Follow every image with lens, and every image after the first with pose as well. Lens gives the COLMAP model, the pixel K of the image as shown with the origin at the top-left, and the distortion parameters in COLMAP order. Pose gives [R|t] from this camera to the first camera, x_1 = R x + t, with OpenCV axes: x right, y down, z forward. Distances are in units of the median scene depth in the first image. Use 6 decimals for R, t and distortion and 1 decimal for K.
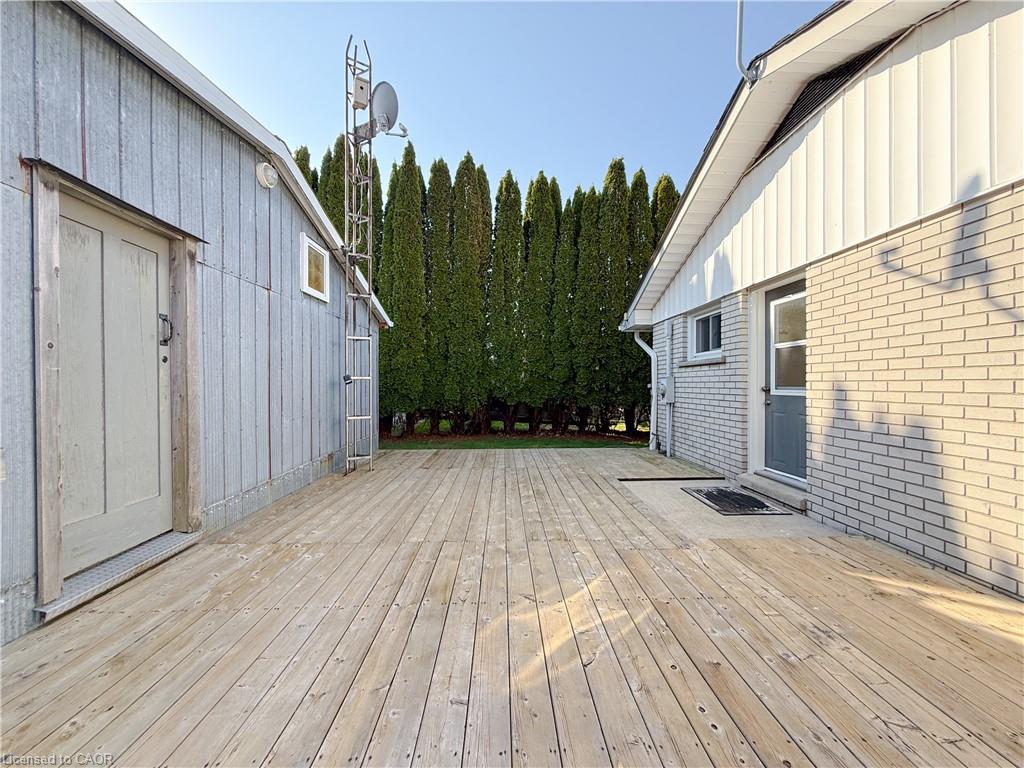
lens RADIAL K [[409.9, 0, 509.3], [0, 409.9, 382.3], [0, 0, 1]] dist [0.002380, -0.000478]
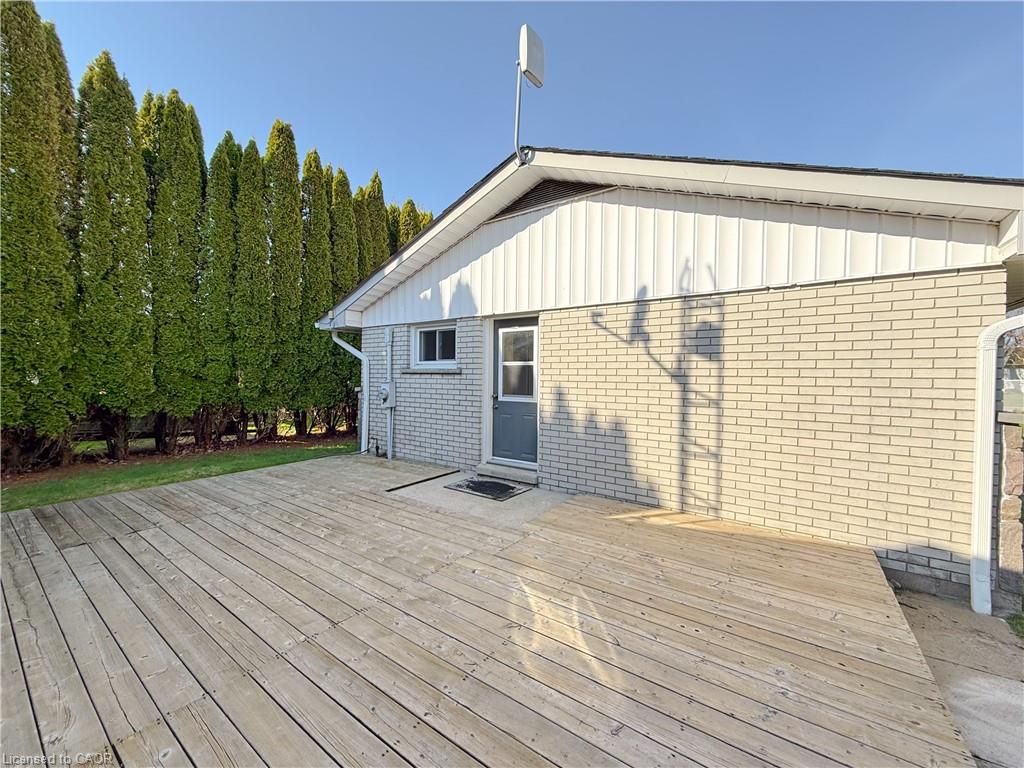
lens RADIAL K [[409.9, 0, 513.5], [0, 409.9, 384.2], [0, 0, 1]] dist [0.002380, -0.000478]
pose [[0.594121, -0.010754, 0.804304, -0.454277], [-0.014047, 0.999619, 0.023742, -0.063987], [-0.804253, -0.025404, 0.593744, 0.232574]]
